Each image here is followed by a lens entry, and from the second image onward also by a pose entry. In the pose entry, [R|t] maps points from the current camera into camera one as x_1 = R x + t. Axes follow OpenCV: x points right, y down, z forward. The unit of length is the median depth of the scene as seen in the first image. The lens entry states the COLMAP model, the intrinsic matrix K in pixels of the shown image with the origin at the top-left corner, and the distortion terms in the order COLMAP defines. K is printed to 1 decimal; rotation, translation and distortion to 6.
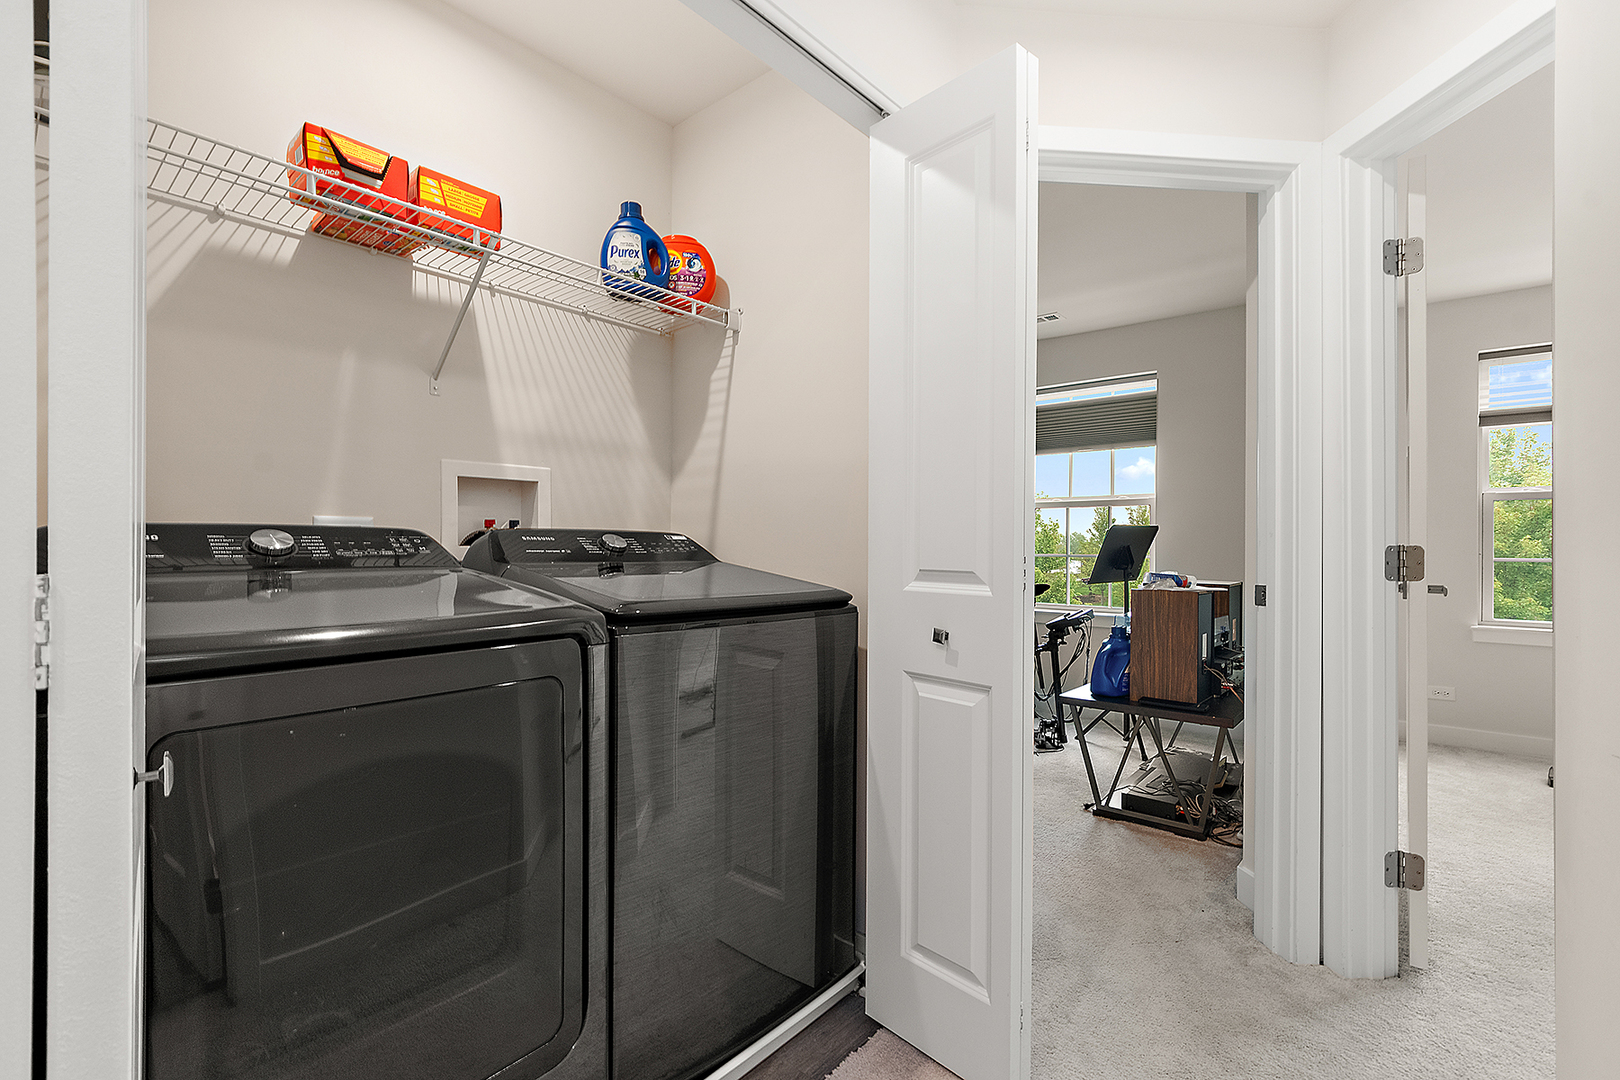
lens RADIAL K [[721.0, 0, 802.9], [0, 721.0, 549.1], [0, 0, 1]] dist [-0.001339, 0.000684]
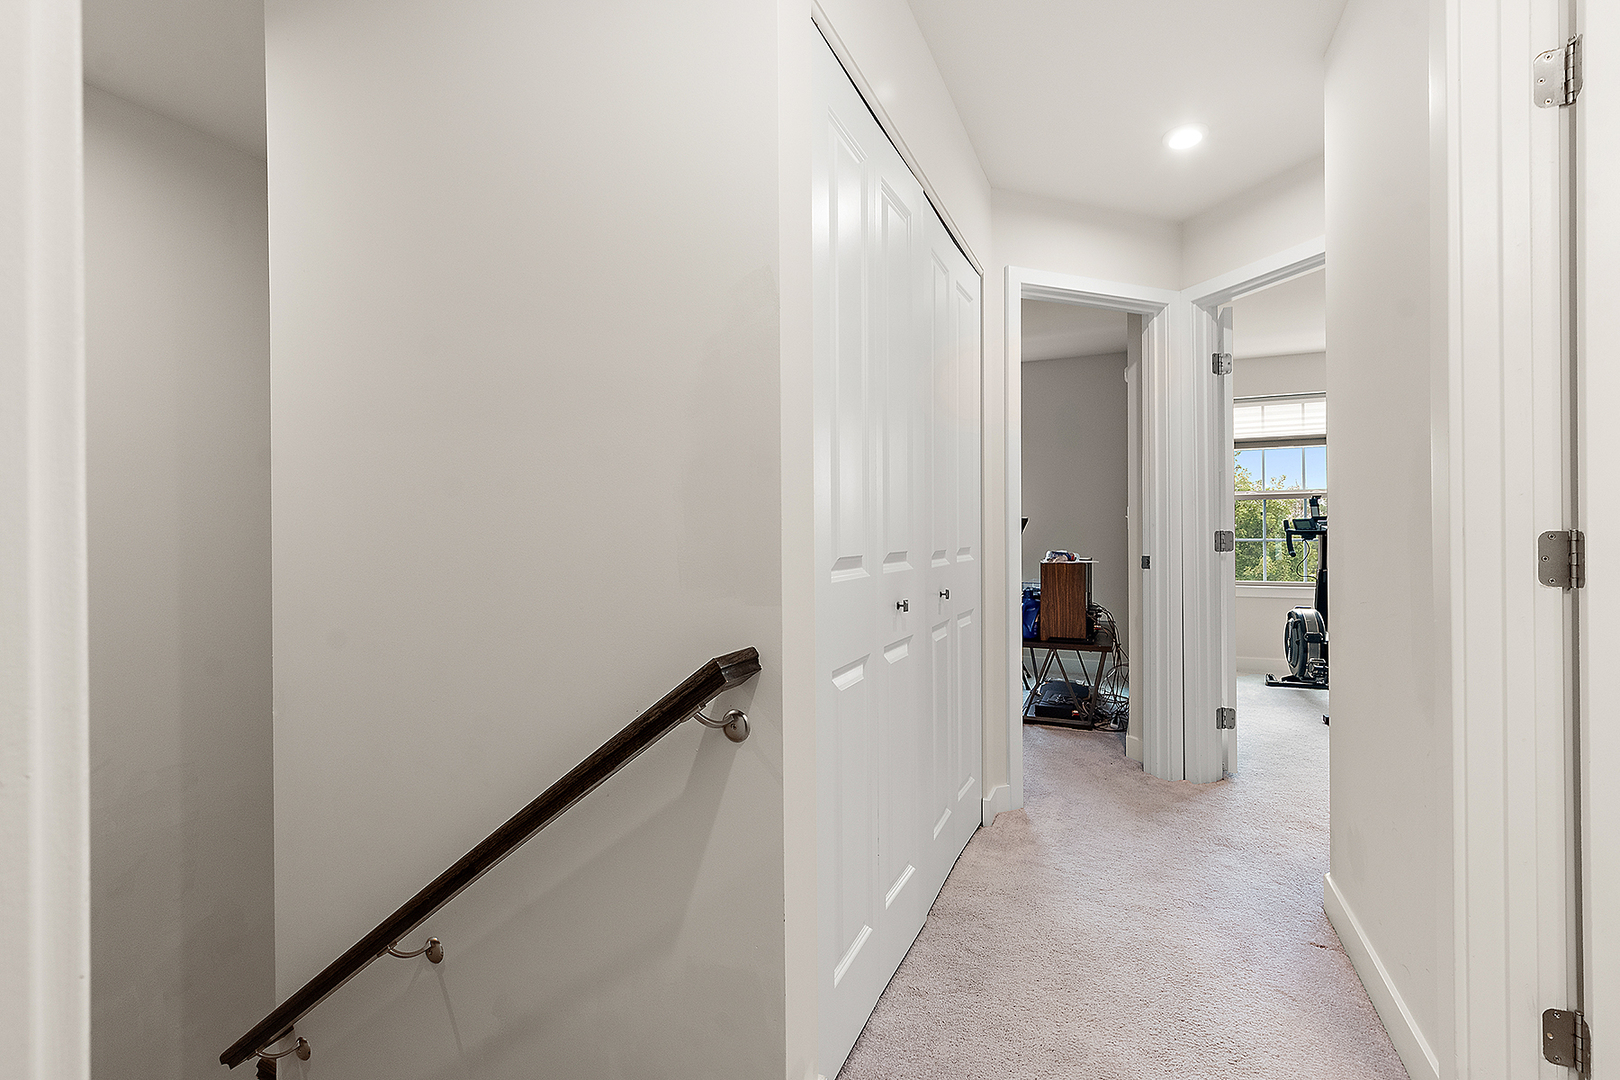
lens RADIAL K [[716.0, 0, 810.0], [0, 716.0, 540.0], [0, 0, 1]] dist [-0.000582, -0.000109]
pose [[0.961318, -0.011906, 0.275183, -0.455749], [0.011221, 0.999929, 0.004065, -0.001037], [-0.275212, -0.000820, 0.961383, -0.292451]]
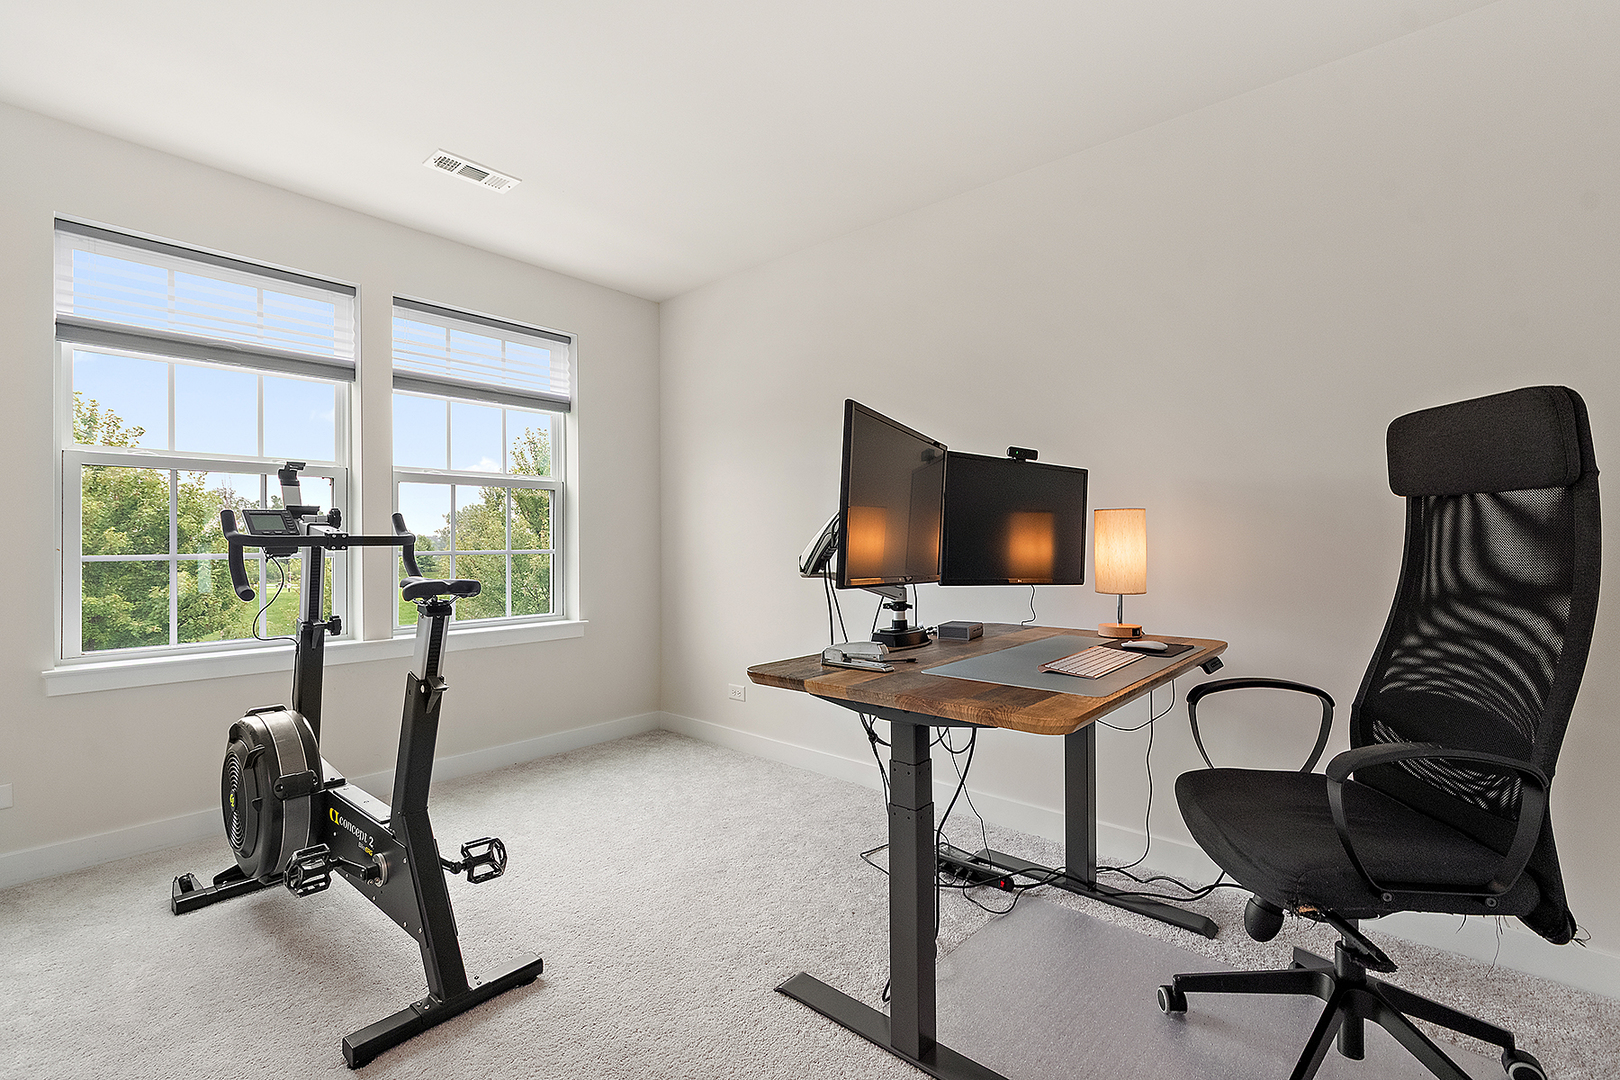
lens RADIAL K [[721.0, 0, 802.9], [0, 721.0, 549.1], [0, 0, 1]] dist [-0.001339, 0.000684]
pose [[0.014790, -0.010538, 0.999835, 0.534283], [0.001080, 0.999944, 0.010523, 0.003360], [-0.999890, 0.000924, 0.014801, 0.571148]]
